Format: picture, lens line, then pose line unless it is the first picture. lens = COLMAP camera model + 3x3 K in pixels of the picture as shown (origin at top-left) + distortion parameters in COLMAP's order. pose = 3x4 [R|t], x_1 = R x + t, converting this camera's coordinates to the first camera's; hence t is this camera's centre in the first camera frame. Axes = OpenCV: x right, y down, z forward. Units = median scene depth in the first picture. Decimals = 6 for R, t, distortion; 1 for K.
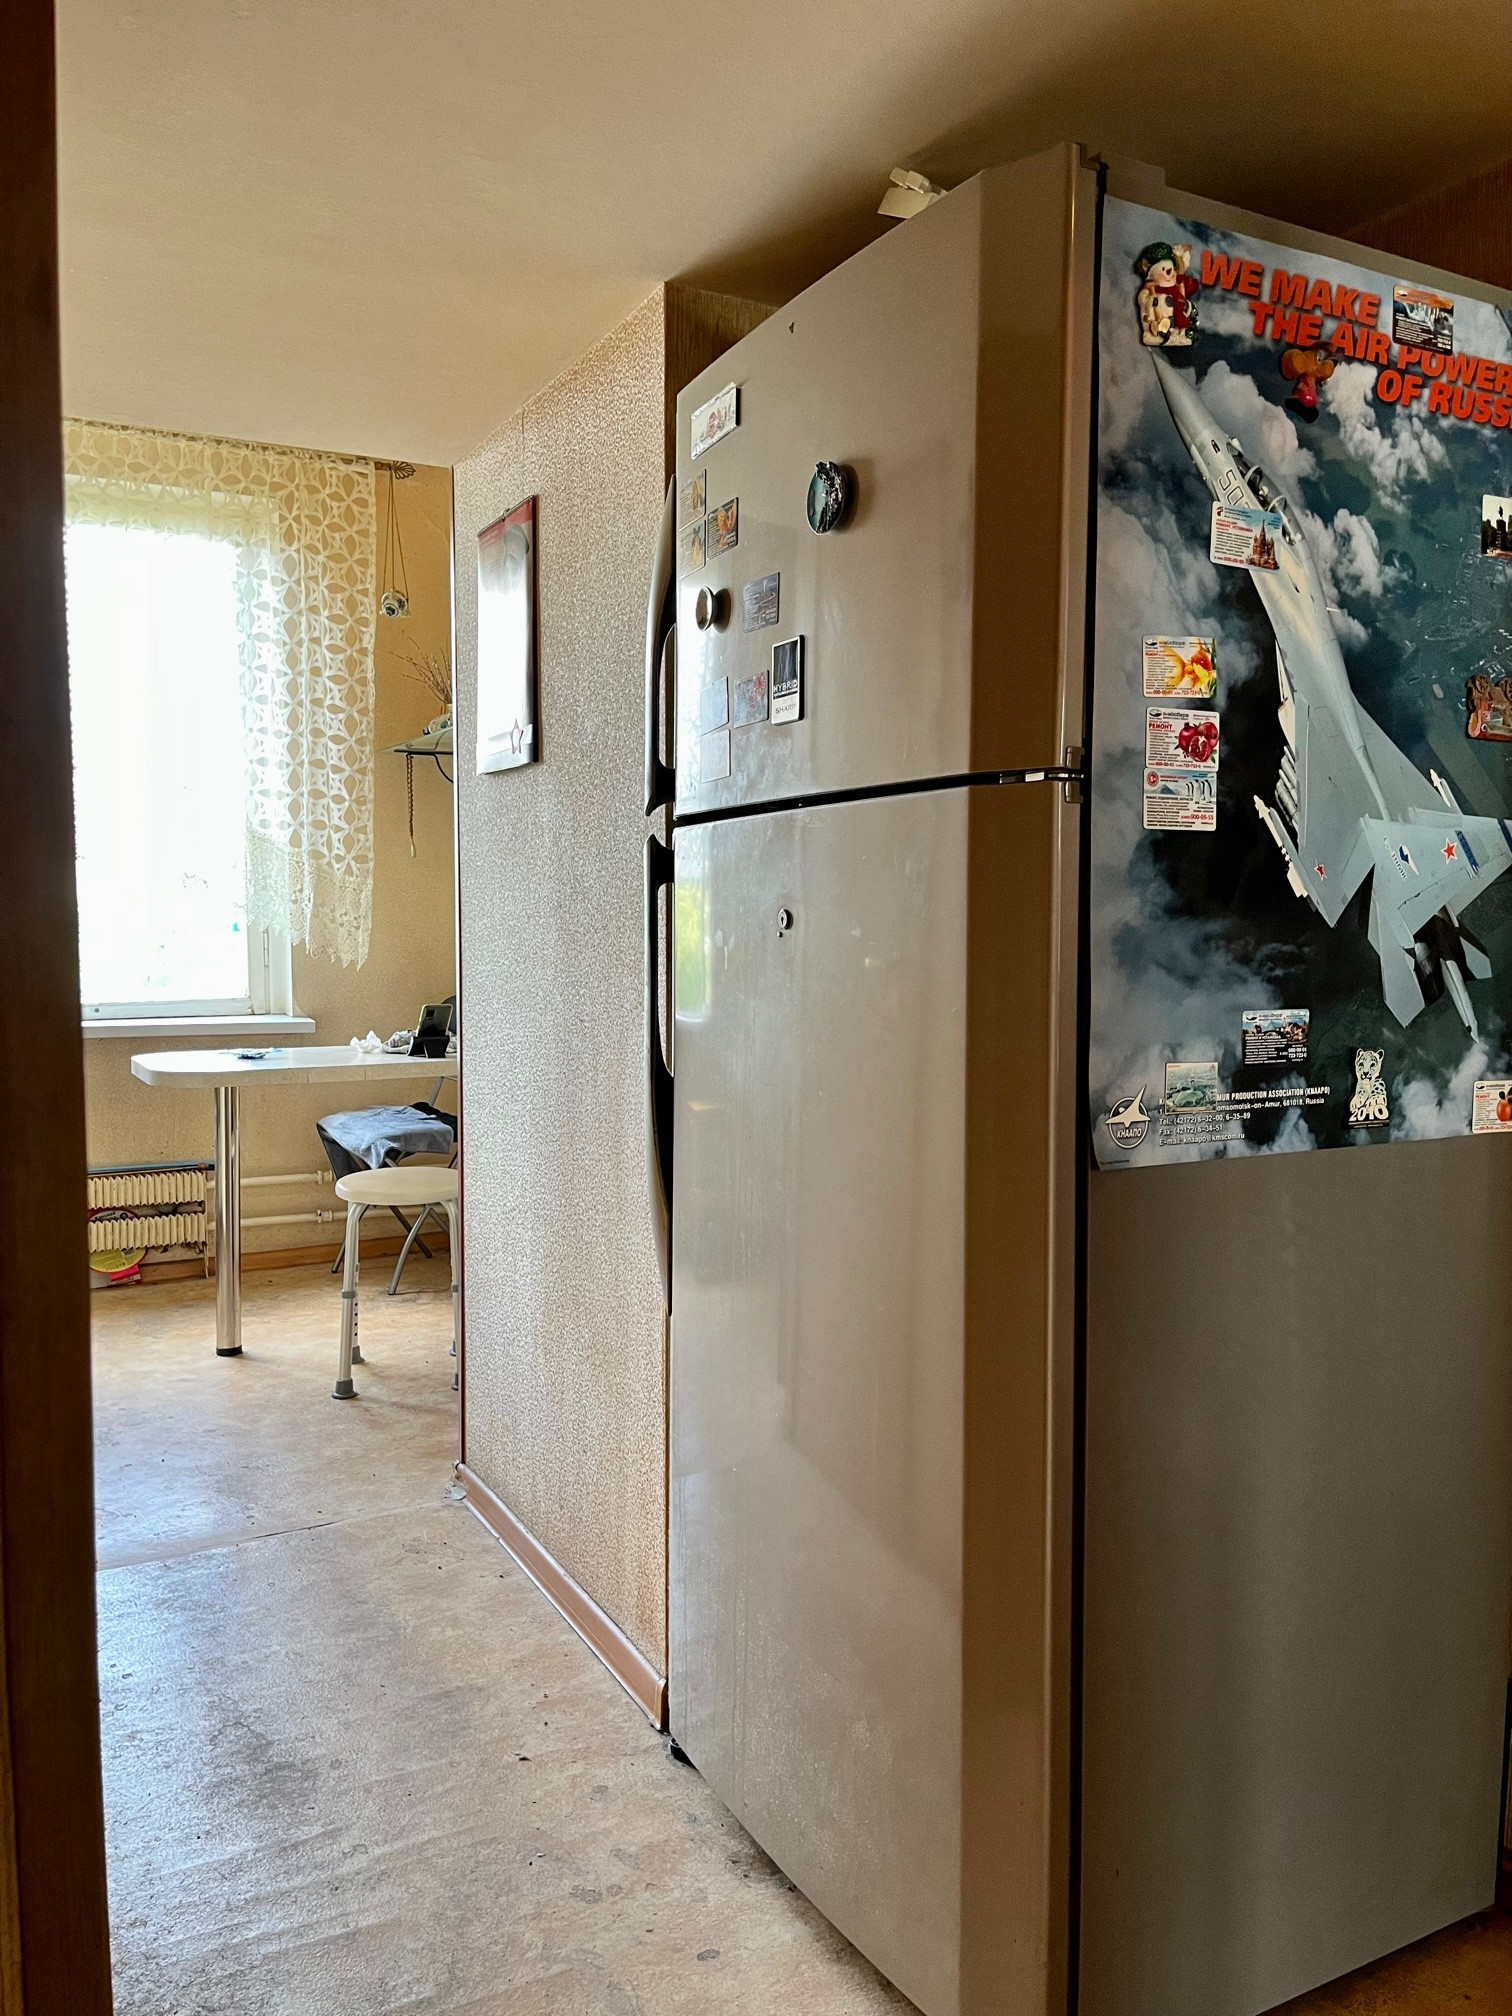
lens RADIAL K [[1531.1, 0, 752.2], [0, 1531.1, 1010.3], [0, 0, 1]] dist [0.035931, 0.003310]
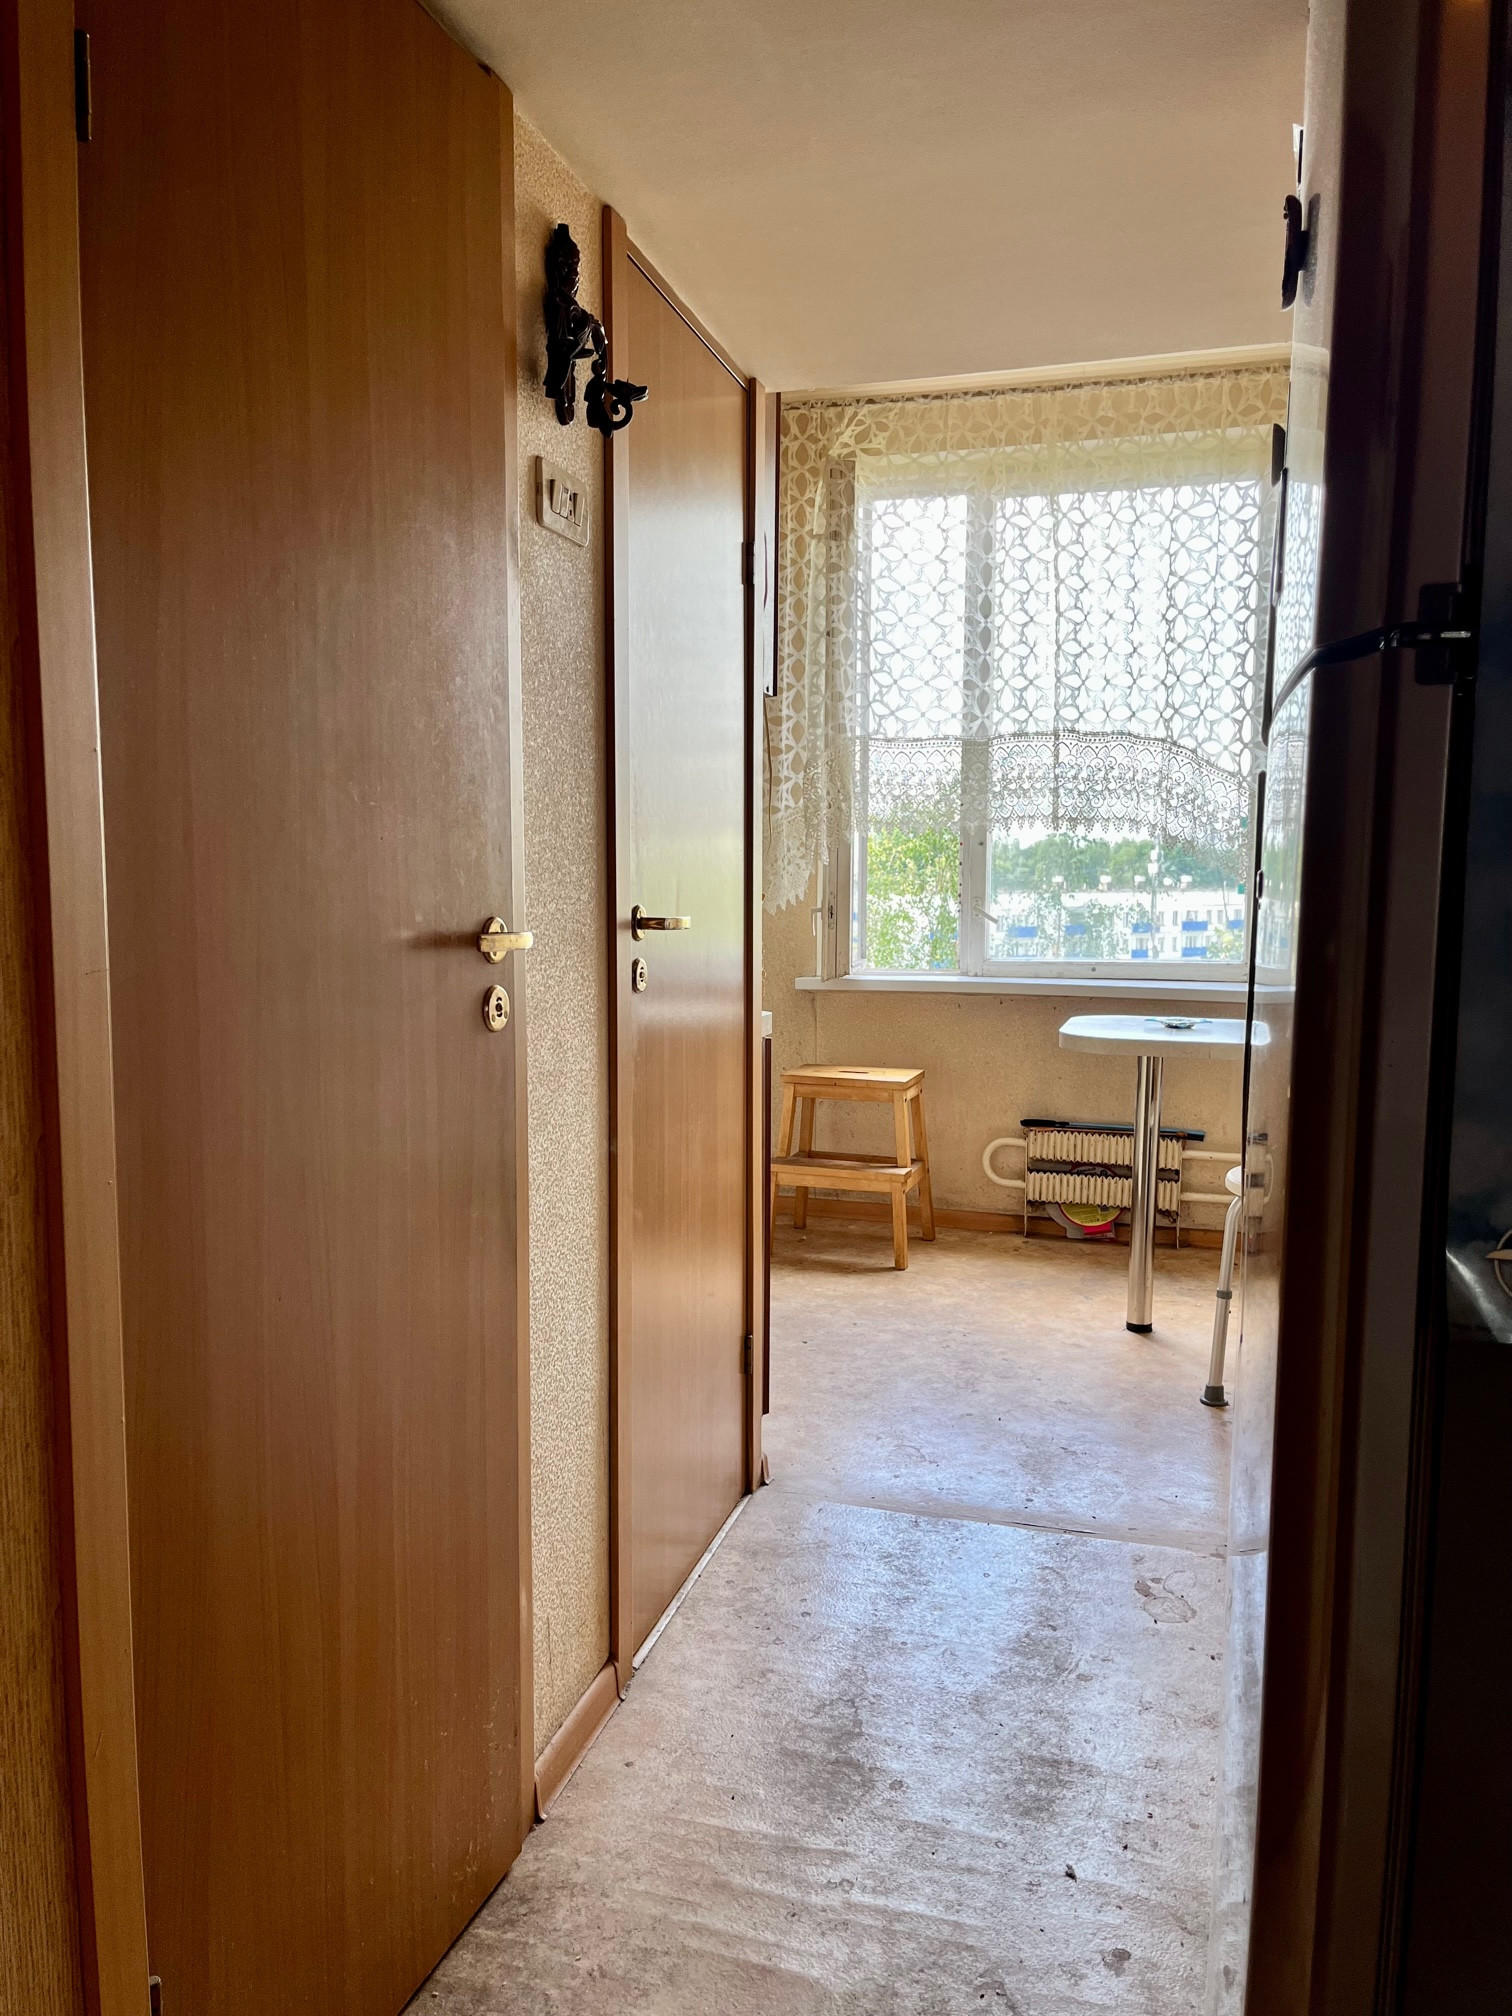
lens RADIAL K [[1531.1, 0, 752.2], [0, 1531.1, 1010.3], [0, 0, 1]] dist [0.035931, 0.003310]
pose [[0.711224, 0.069217, -0.699550, 0.127042], [-0.050874, 0.997599, 0.046985, -0.008916], [0.701123, 0.002172, 0.713037, 0.118527]]
